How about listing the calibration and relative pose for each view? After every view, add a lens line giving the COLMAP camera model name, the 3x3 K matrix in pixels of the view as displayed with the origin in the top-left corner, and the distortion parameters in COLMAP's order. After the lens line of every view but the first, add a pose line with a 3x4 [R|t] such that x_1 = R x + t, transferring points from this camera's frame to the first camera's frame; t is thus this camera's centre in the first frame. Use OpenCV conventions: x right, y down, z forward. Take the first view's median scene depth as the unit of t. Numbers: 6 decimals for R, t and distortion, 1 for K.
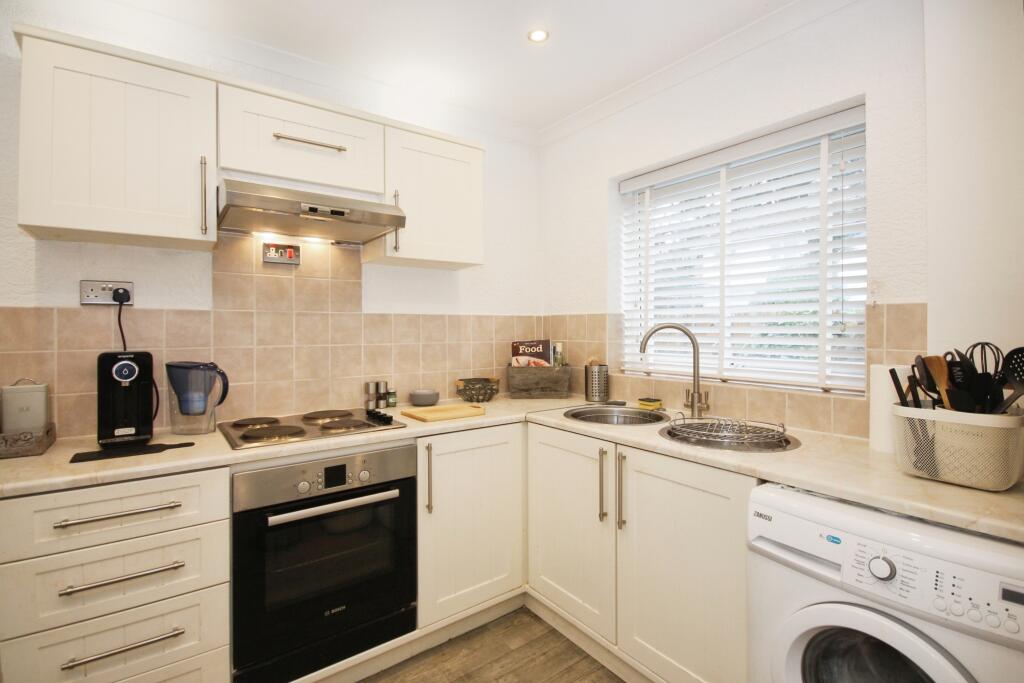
lens RADIAL K [[476.2, 0, 515.1], [0, 476.2, 342.3], [0, 0, 1]] dist [-0.000155, -0.000137]
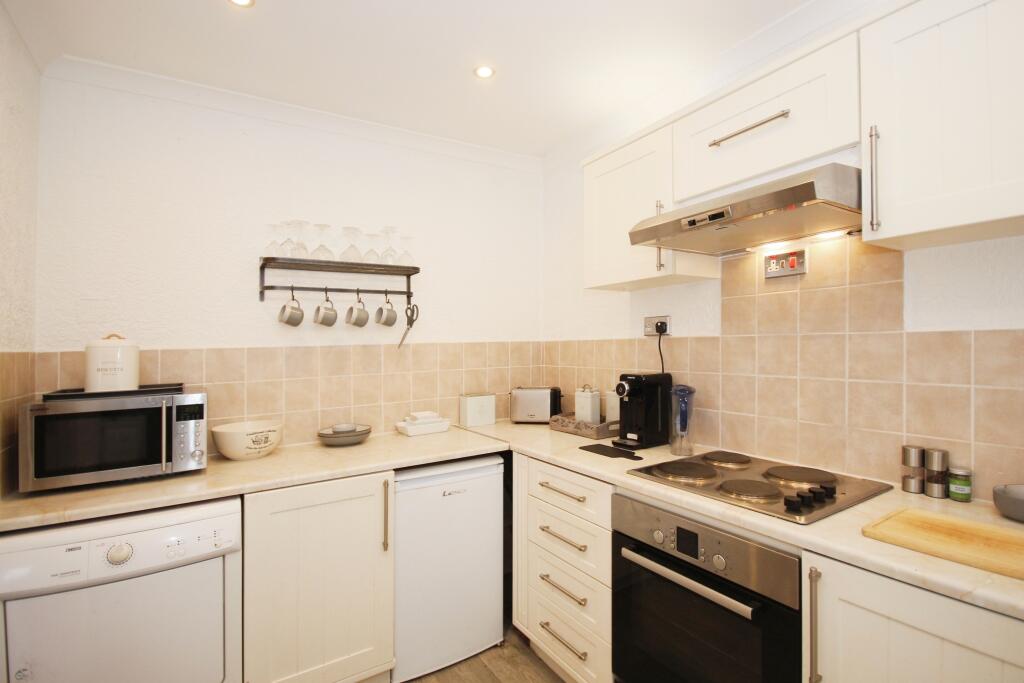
lens RADIAL K [[476.2, 0, 515.1], [0, 476.2, 342.3], [0, 0, 1]] dist [-0.000155, -0.000137]
pose [[-0.063135, 0.001824, -0.998003, 0.369462], [-0.008142, 0.999964, 0.002343, -0.050954], [0.997972, 0.008274, -0.063118, 0.602913]]
